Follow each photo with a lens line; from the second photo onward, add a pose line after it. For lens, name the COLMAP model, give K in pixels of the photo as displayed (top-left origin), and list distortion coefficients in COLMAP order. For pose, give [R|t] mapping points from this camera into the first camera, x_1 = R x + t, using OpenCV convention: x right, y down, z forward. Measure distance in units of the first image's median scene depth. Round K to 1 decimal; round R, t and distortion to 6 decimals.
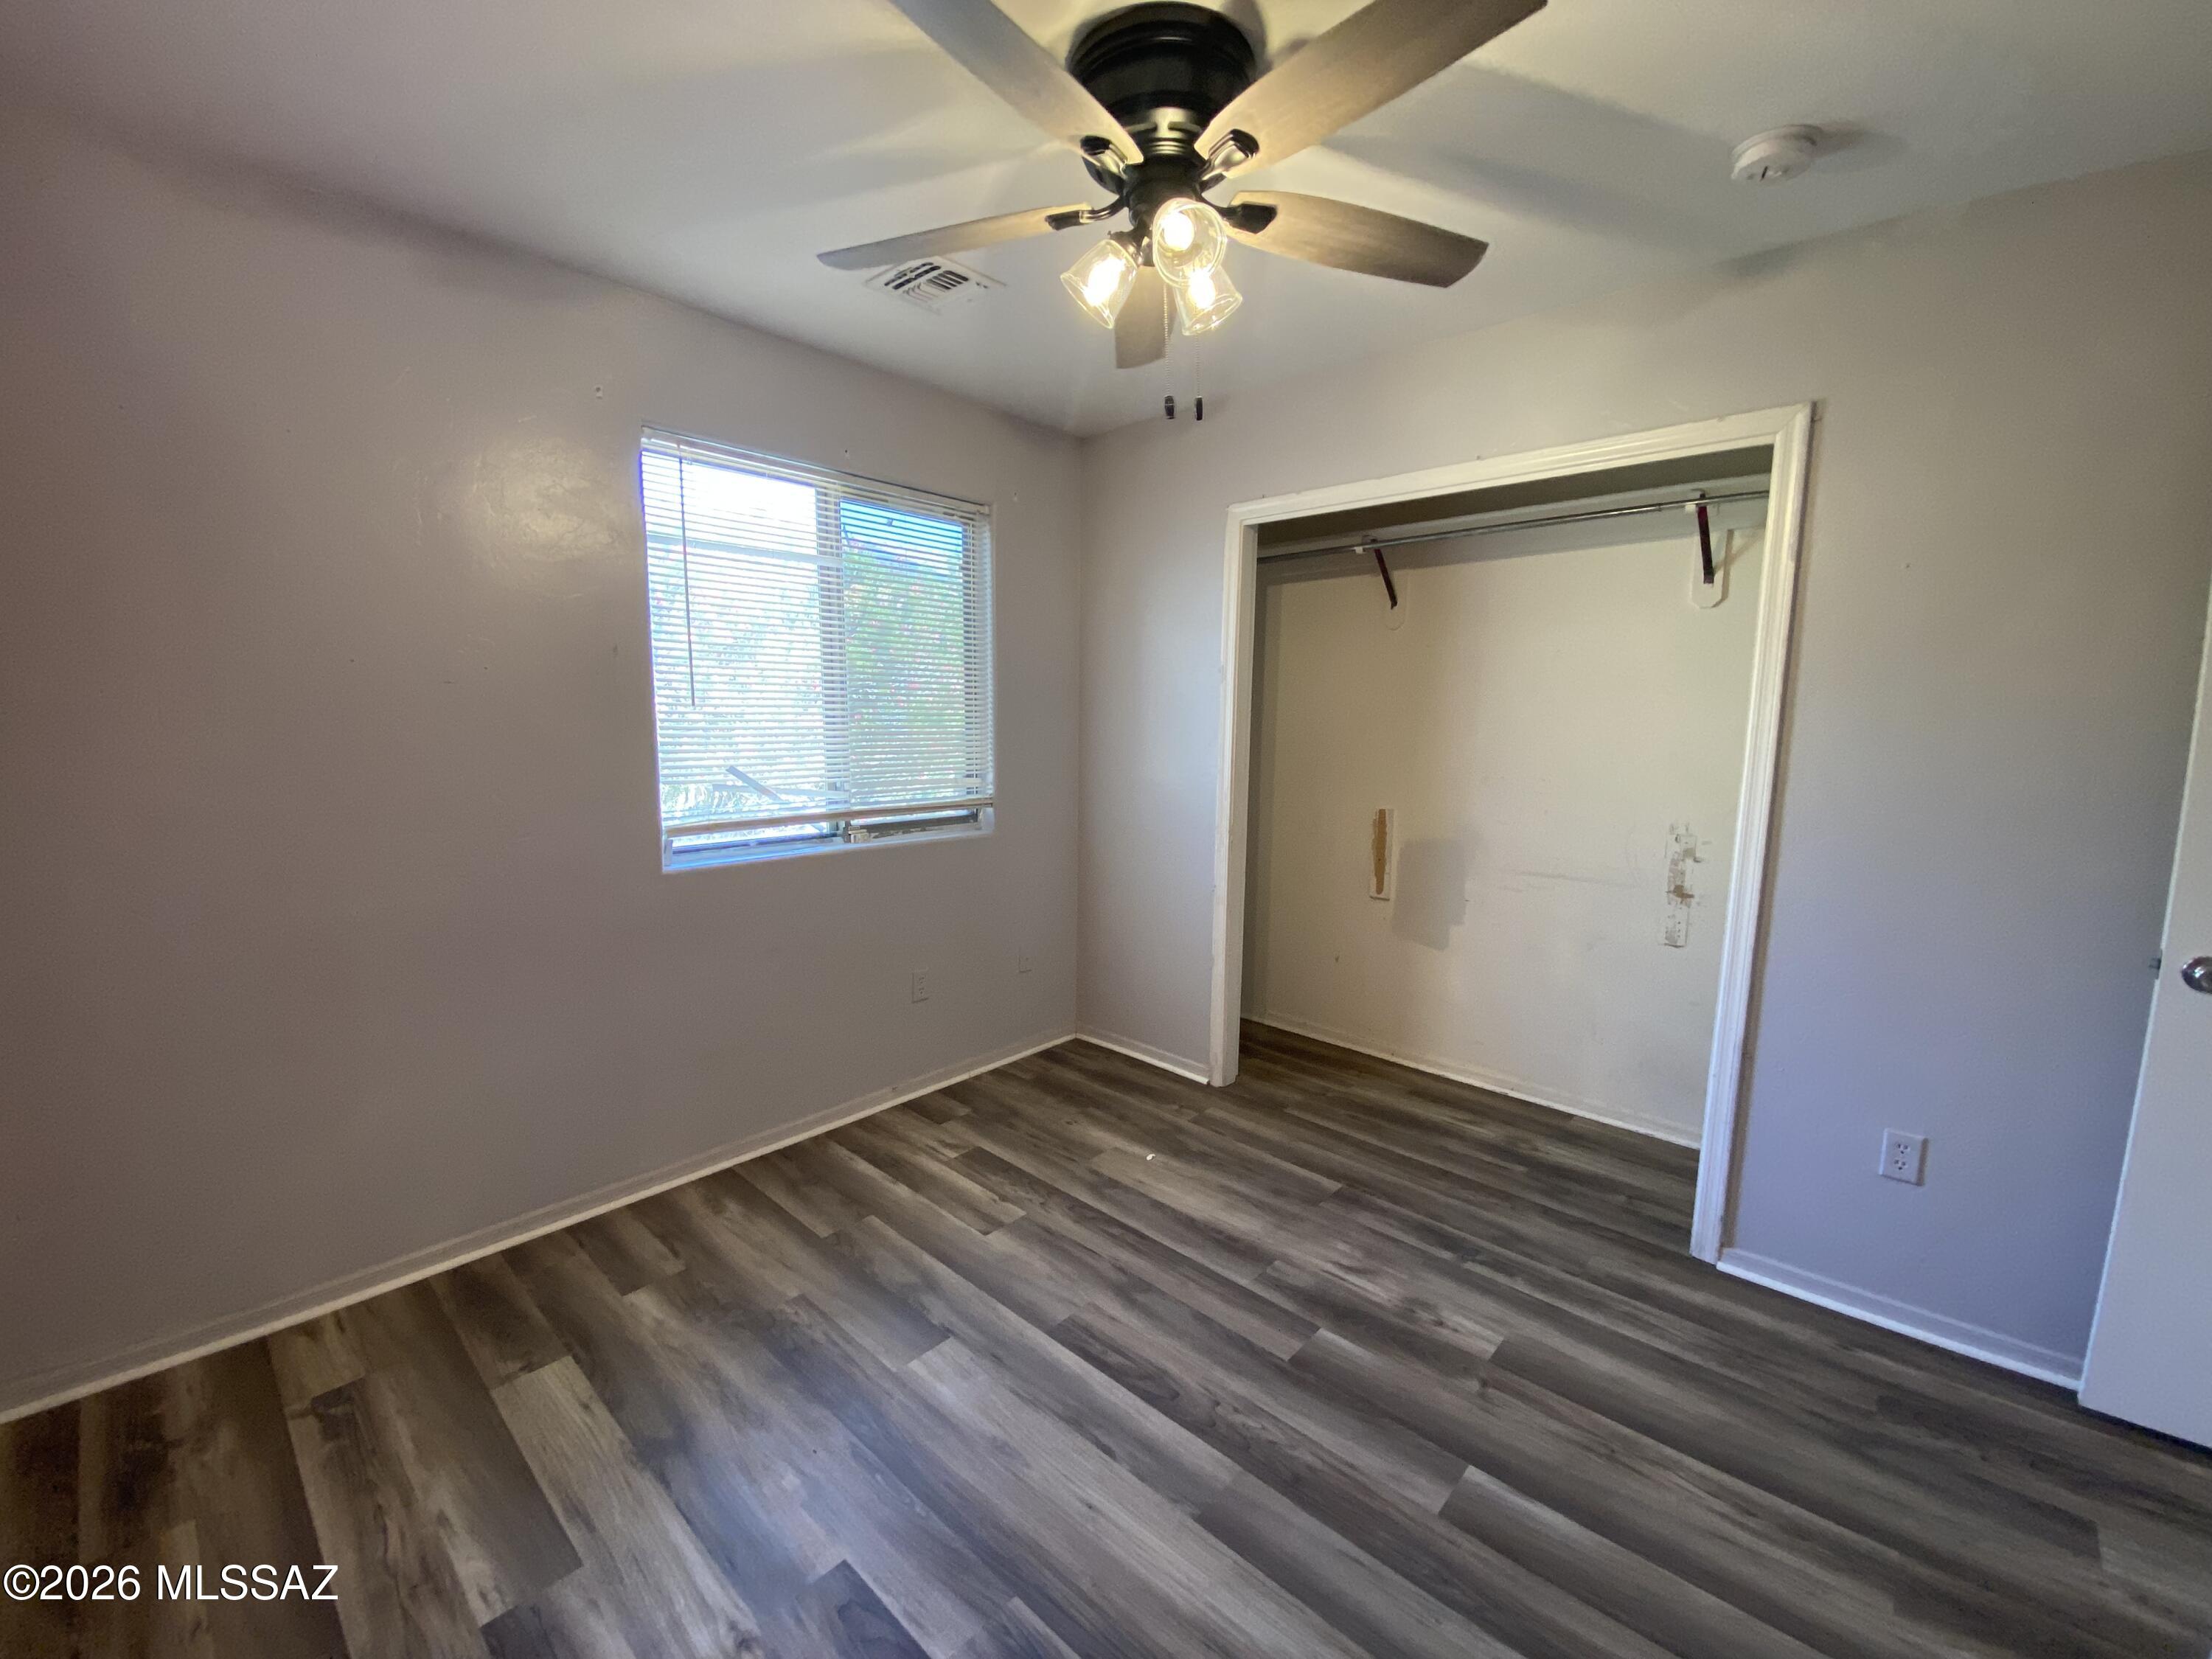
lens RADIAL K [[899.9, 0, 1096.2], [0, 899.9, 830.7], [0, 0, 1]] dist [0.014017, -0.018000]
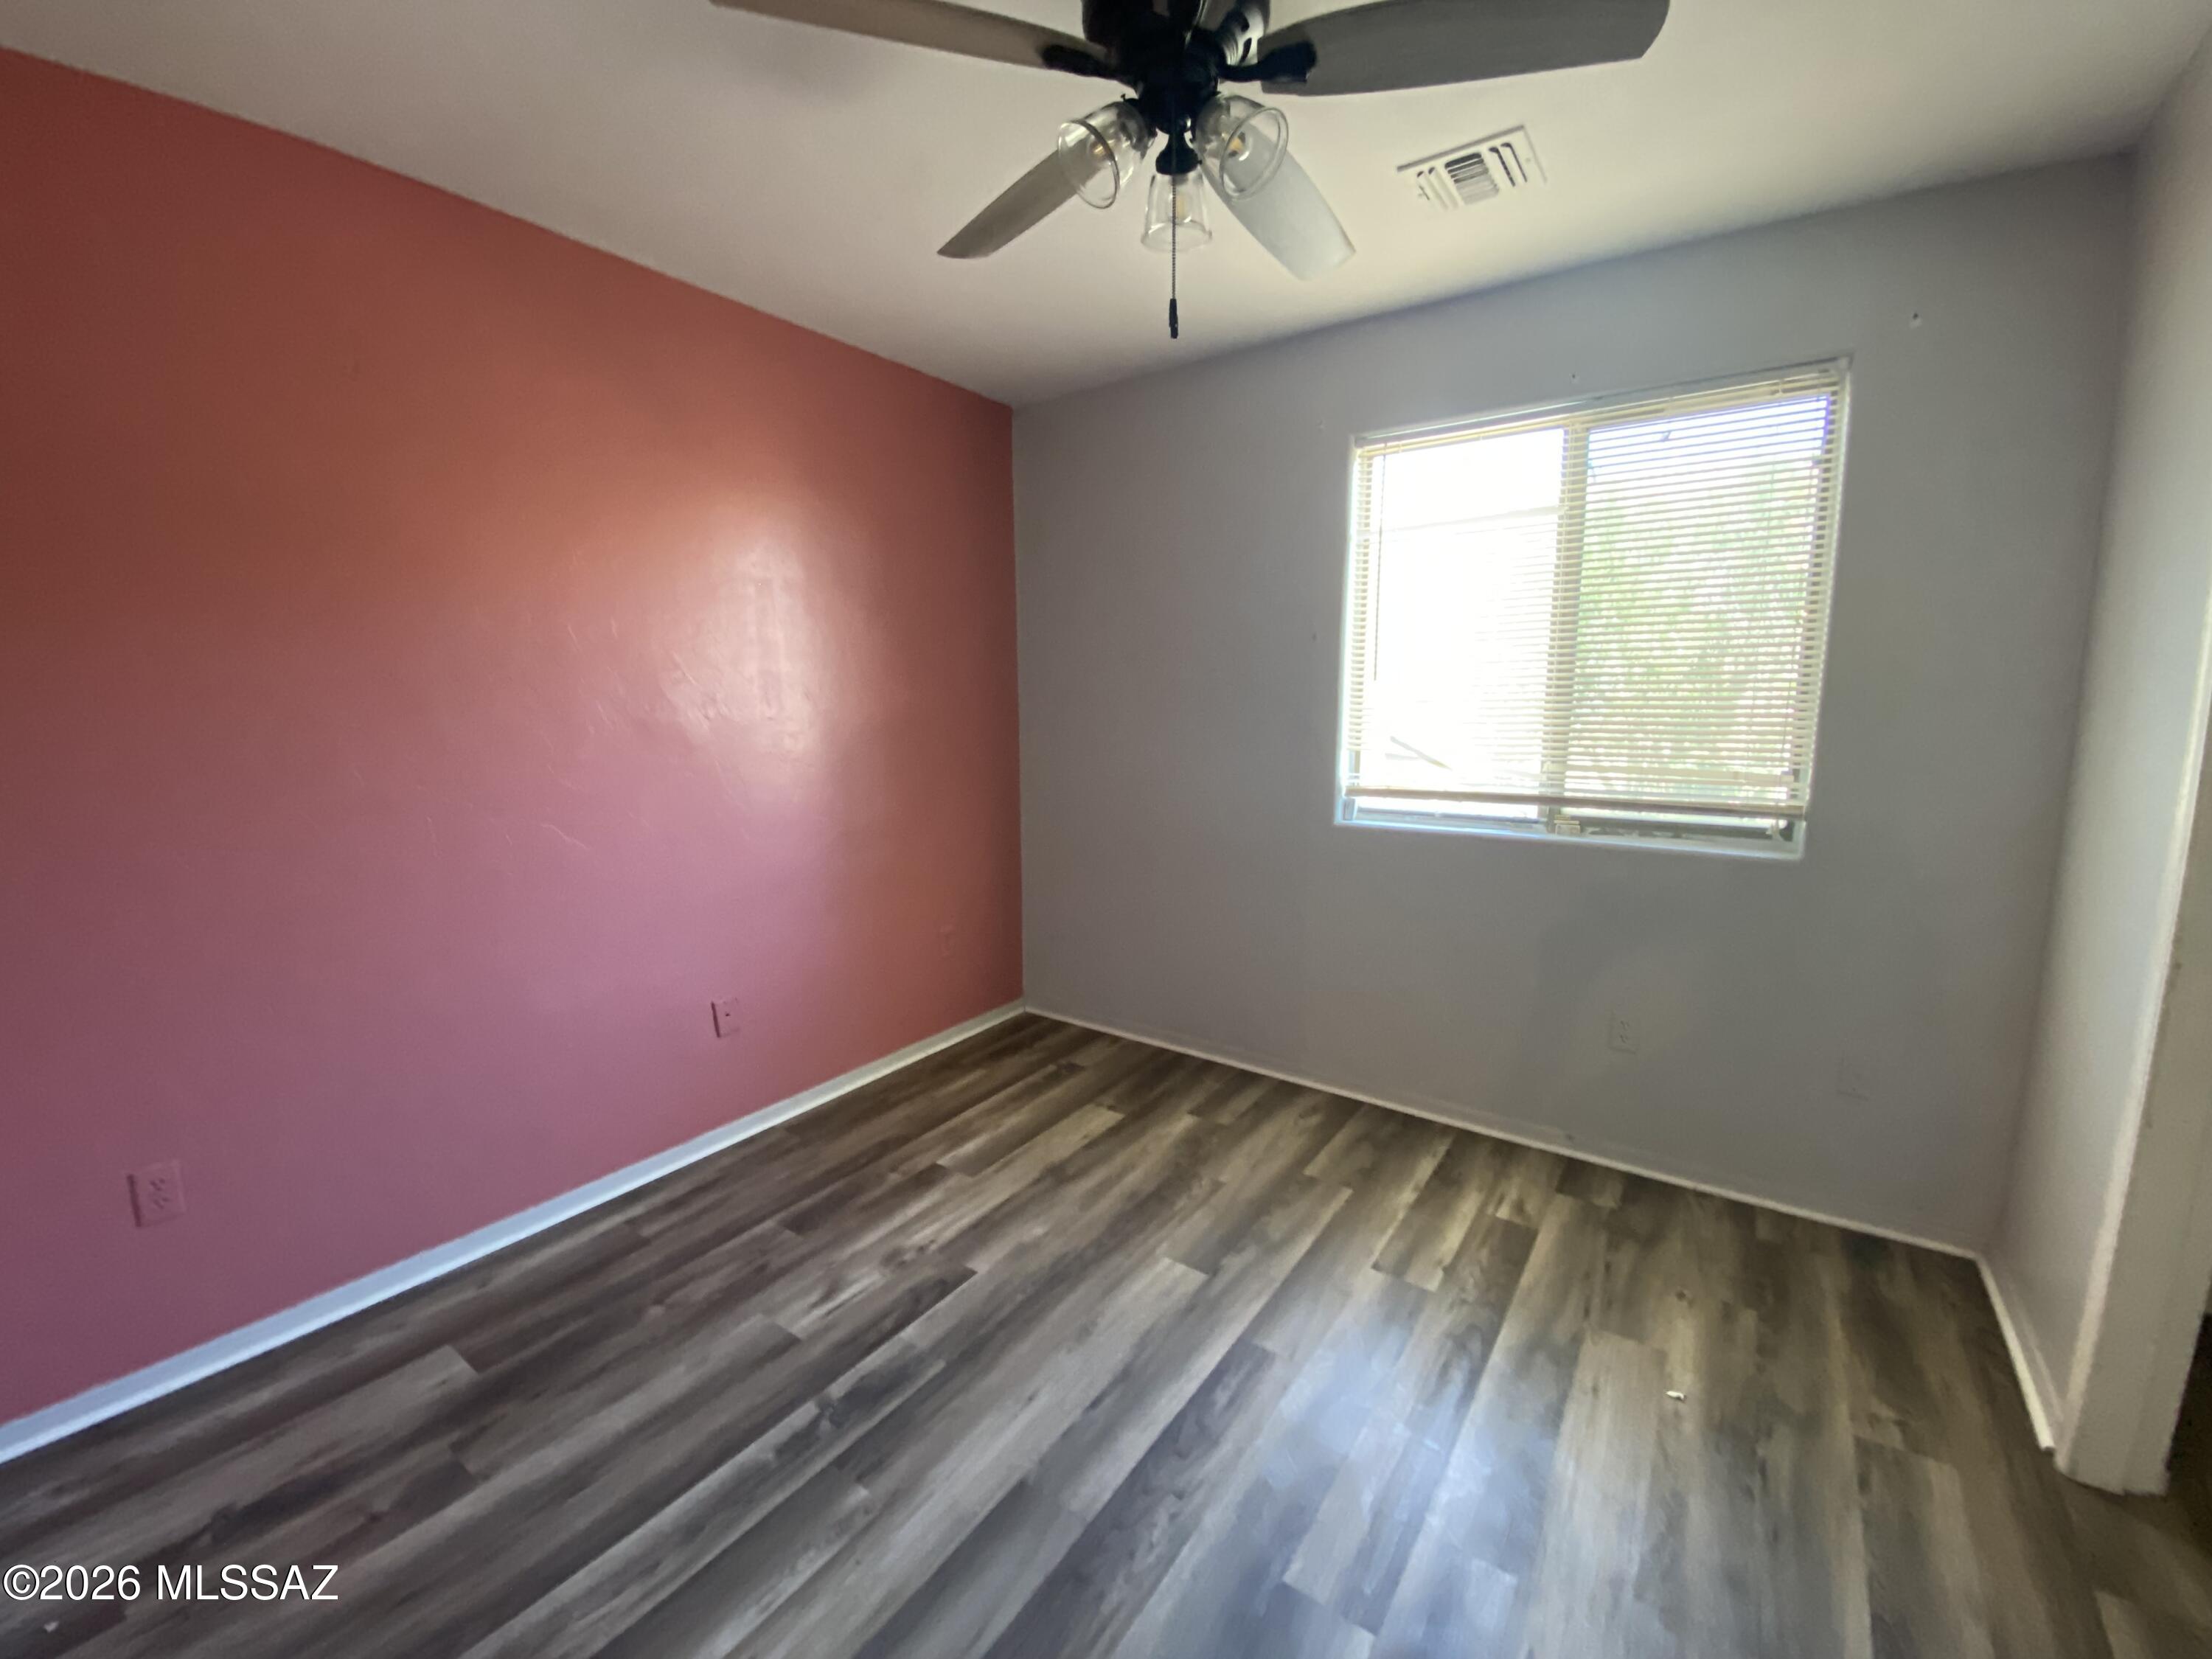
lens RADIAL K [[899.9, 0, 1106.8], [0, 899.9, 825.1], [0, 0, 1]] dist [0.014017, -0.018000]
pose [[0.125466, 0.135794, -0.982760, 0.622017], [-0.123358, 0.985036, 0.120360, -0.054086], [0.984399, 0.106130, 0.140340, 0.537328]]
